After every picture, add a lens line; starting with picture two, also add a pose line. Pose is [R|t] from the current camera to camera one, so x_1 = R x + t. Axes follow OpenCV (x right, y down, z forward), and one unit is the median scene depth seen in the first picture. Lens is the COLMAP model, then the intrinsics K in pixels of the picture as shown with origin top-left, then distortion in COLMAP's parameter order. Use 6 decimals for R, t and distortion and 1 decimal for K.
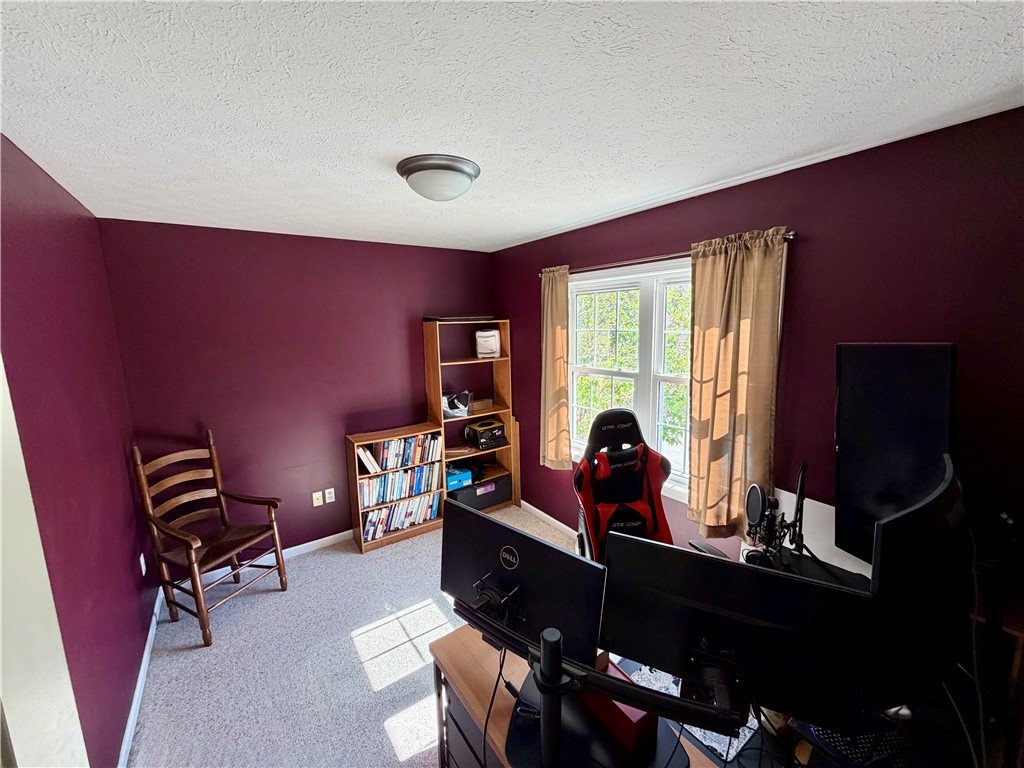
lens RADIAL K [[410.1, 0, 513.5], [0, 410.1, 382.6], [0, 0, 1]] dist [0.000244, 0.000068]
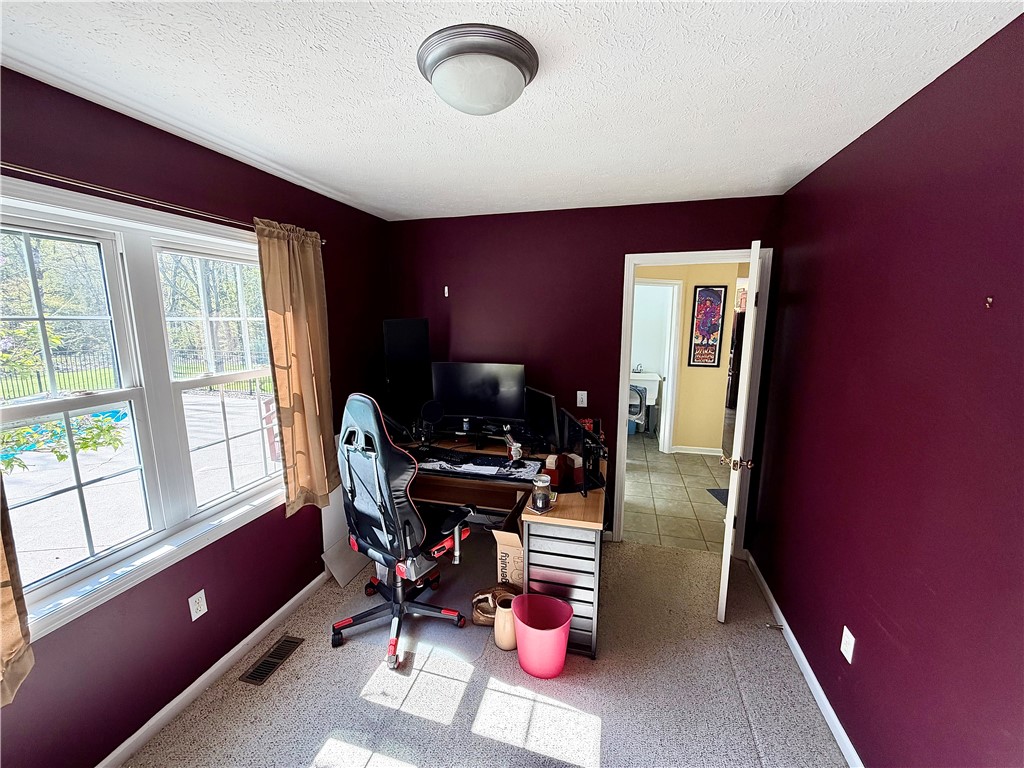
lens RADIAL K [[410.1, 0, 511.9], [0, 410.1, 383.2], [0, 0, 1]] dist [0.000244, 0.000068]
pose [[-0.639578, -0.113186, 0.760347, -0.633531], [0.119880, 0.962314, 0.244090, -0.141531], [-0.759321, 0.247265, -0.601907, 1.188174]]
